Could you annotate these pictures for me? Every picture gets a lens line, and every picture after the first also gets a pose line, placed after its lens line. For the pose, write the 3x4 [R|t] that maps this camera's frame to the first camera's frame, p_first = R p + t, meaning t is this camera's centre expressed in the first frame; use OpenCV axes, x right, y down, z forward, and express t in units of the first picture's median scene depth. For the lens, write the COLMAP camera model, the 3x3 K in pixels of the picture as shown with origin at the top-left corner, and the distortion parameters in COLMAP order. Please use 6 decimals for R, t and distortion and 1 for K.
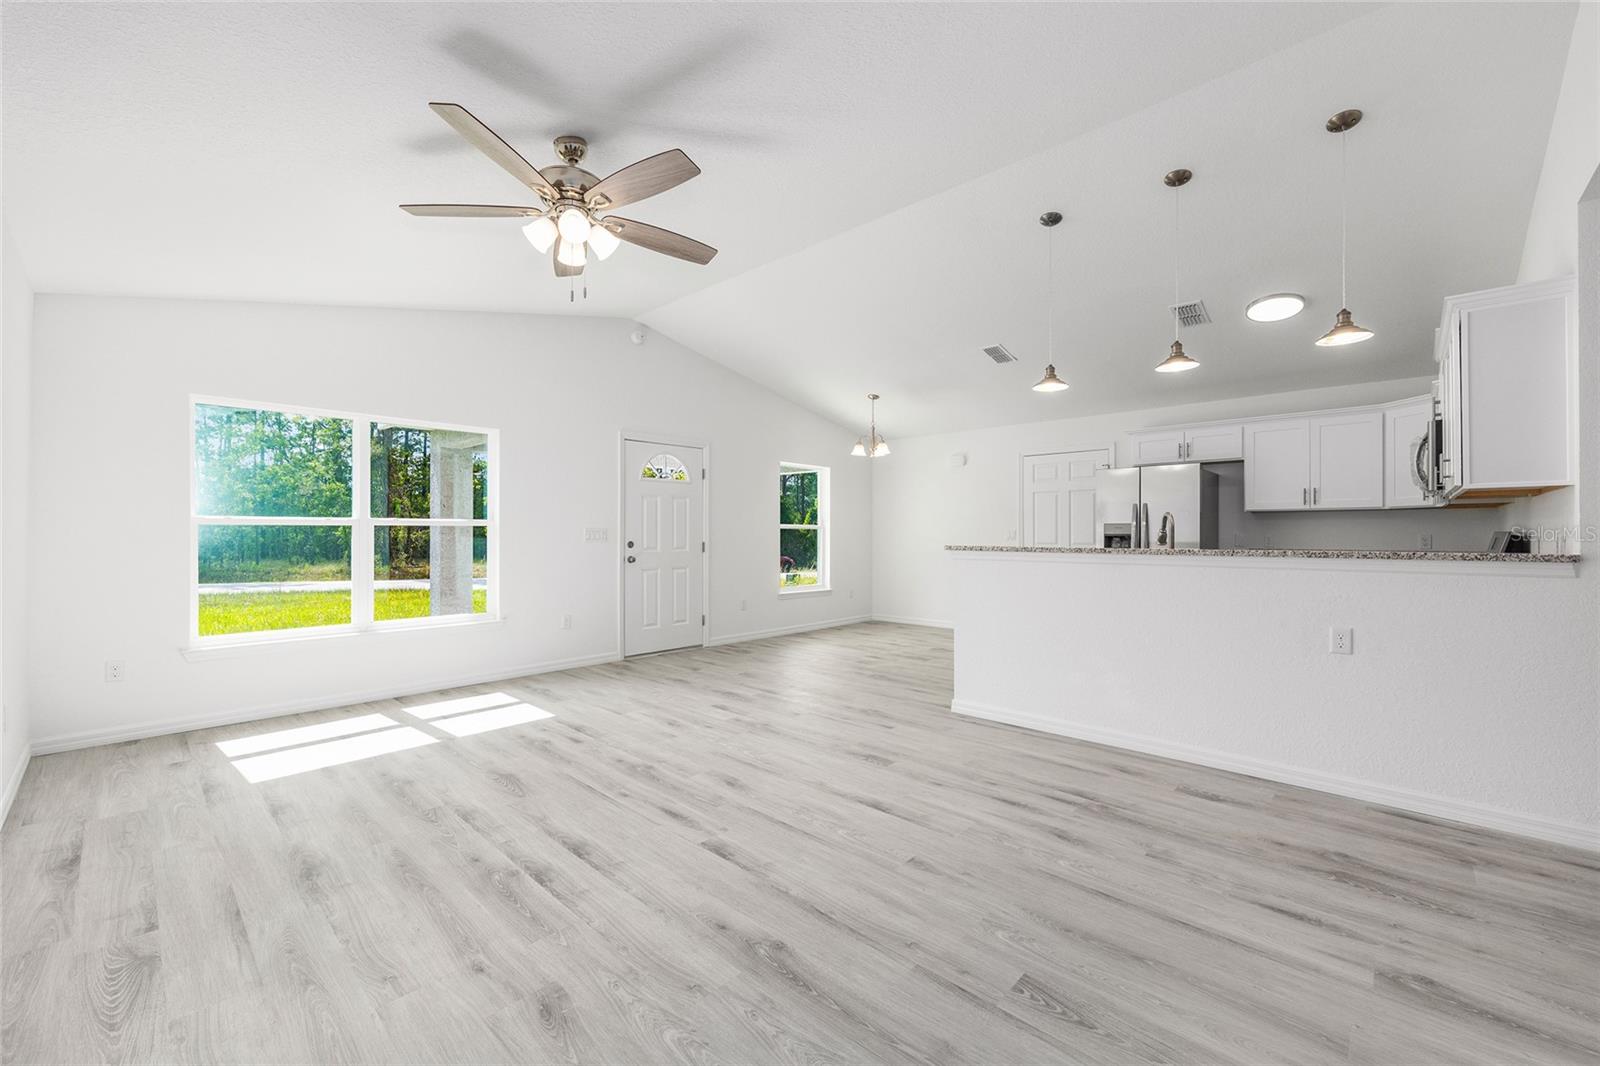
lens RADIAL K [[641.0, 0, 805.3], [0, 641.0, 530.9], [0, 0, 1]] dist [-0.001702, 0.000006]
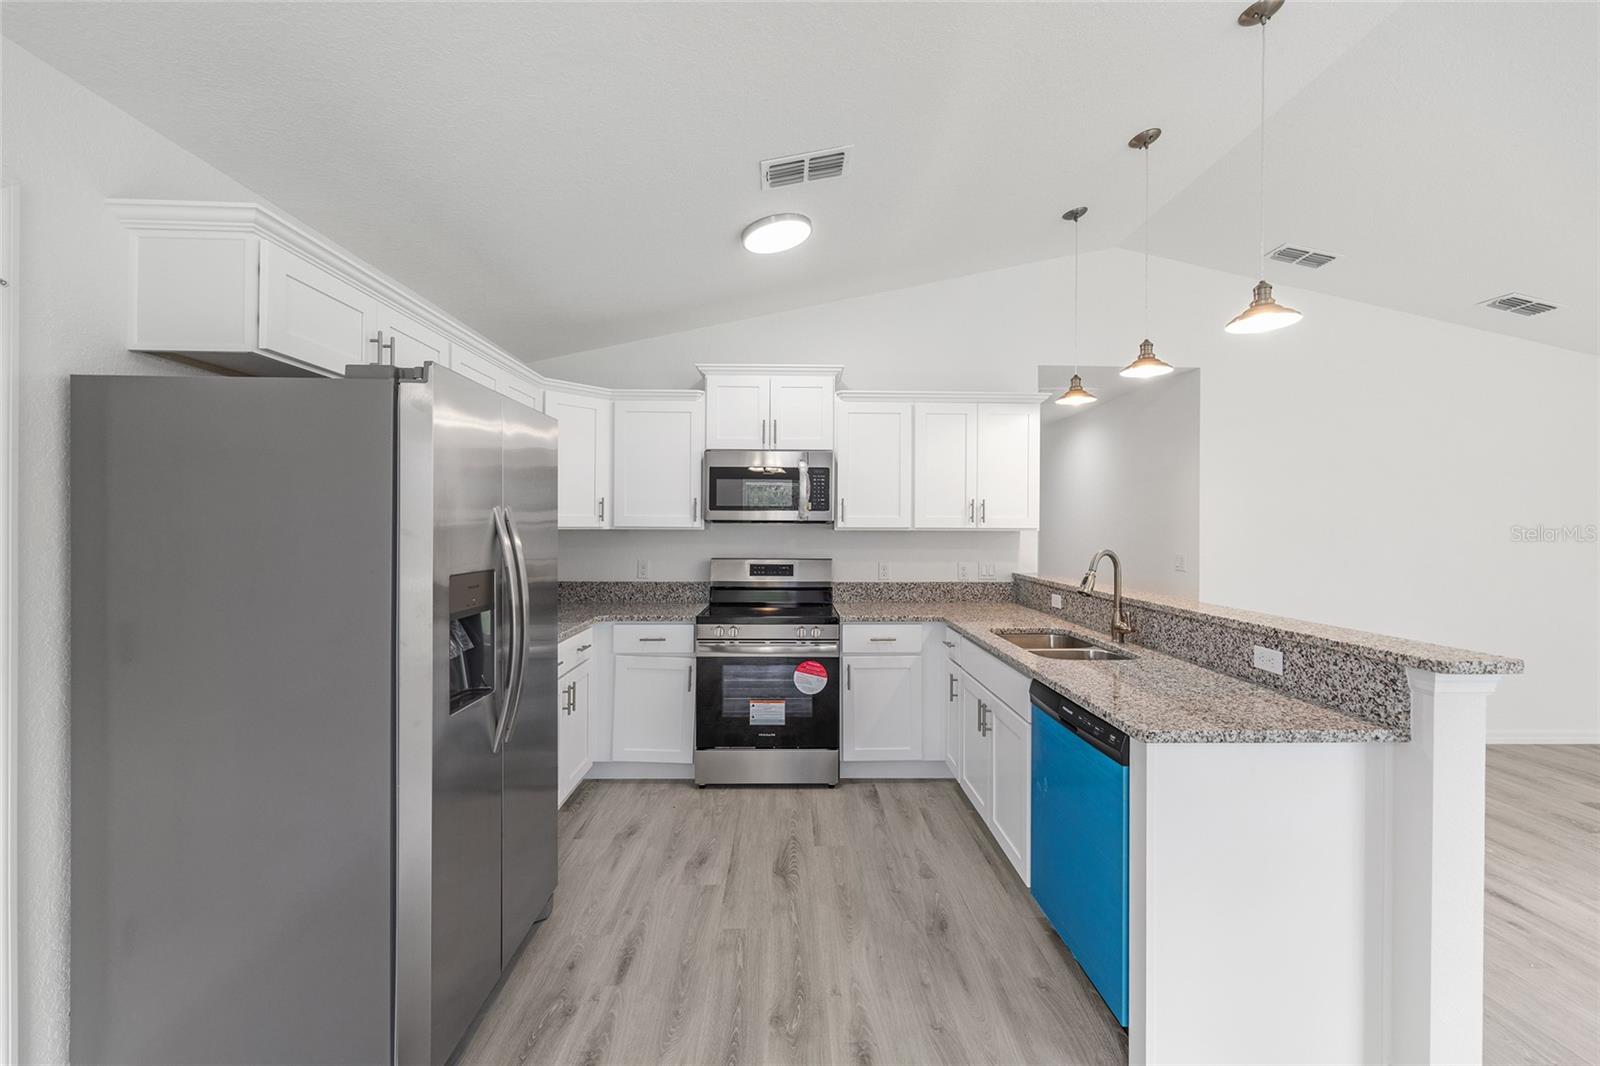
lens RADIAL K [[646.0, 0, 804.6], [0, 646.0, 527.2], [0, 0, 1]] dist [-0.001216, 0.000384]
pose [[-0.700973, -0.003080, 0.713181, 0.280537], [-0.006327, 0.999978, -0.001900, -0.050818], [-0.713159, -0.005844, -0.700978, 1.753069]]
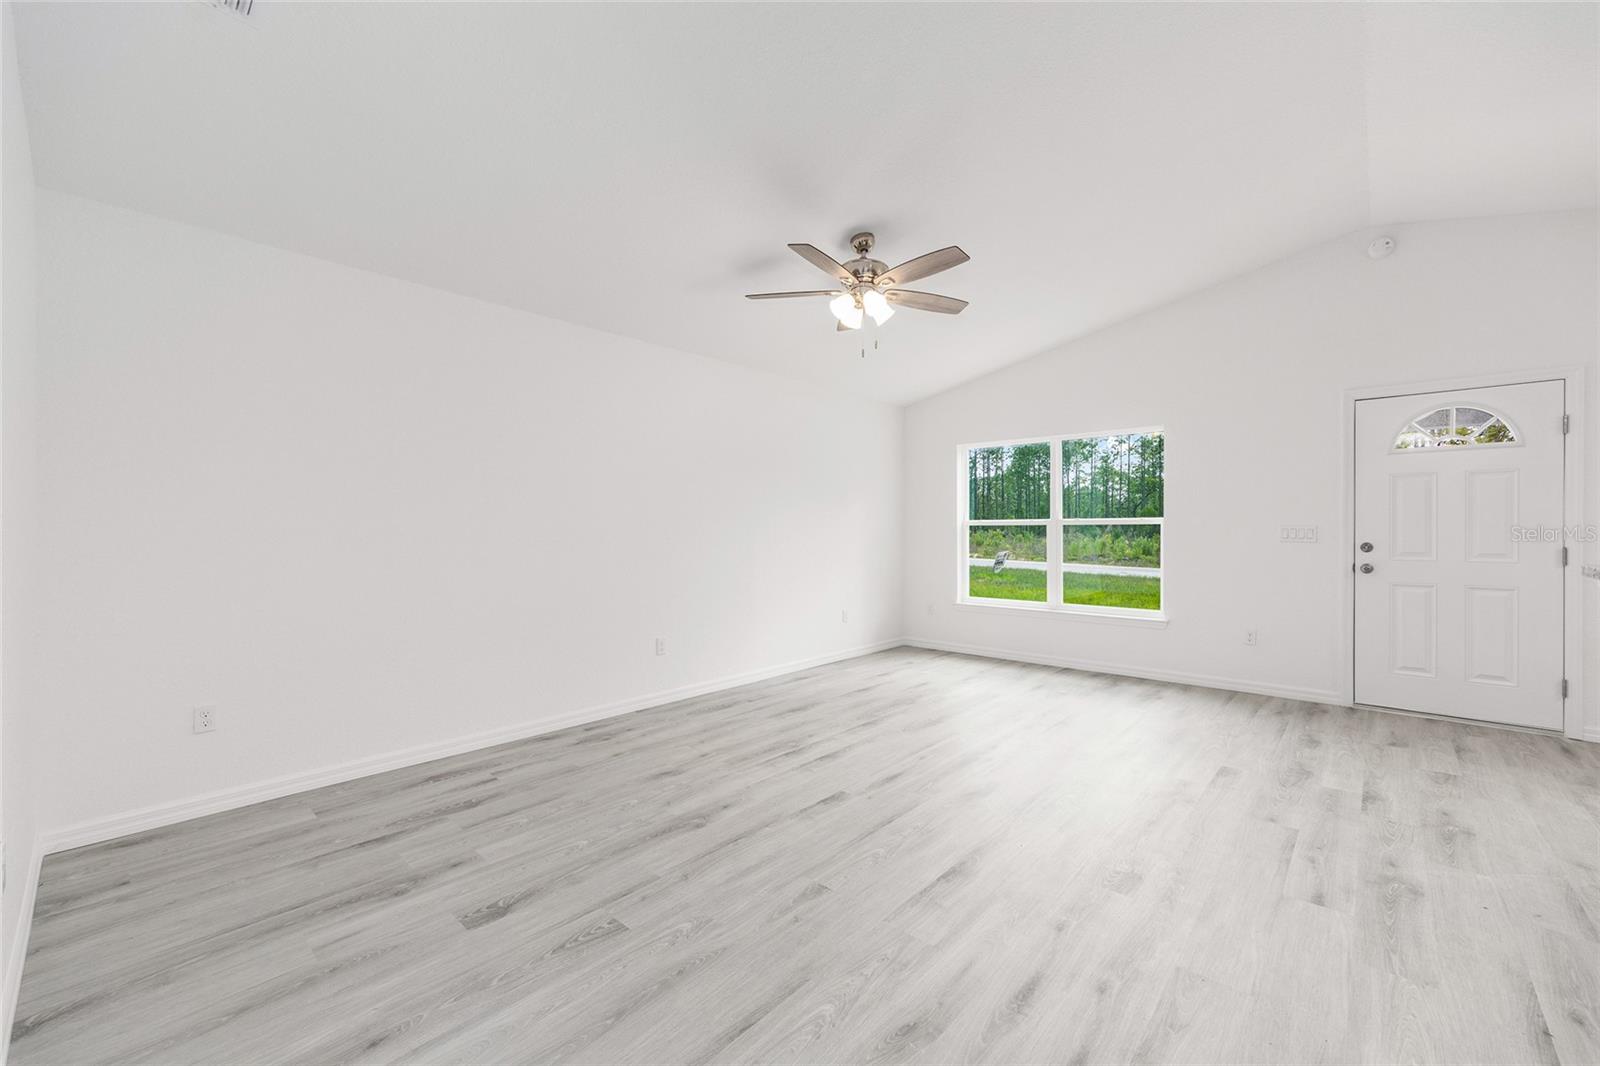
lens RADIAL K [[639.9, 0, 803.3], [0, 639.9, 533.8], [0, 0, 1]] dist [-0.001183, 0.000128]
pose [[0.019381, 0.004103, -0.999804, 0.689928], [0.004959, 0.999979, 0.004199, 0.001250], [0.999800, -0.005040, 0.019360, 0.608951]]
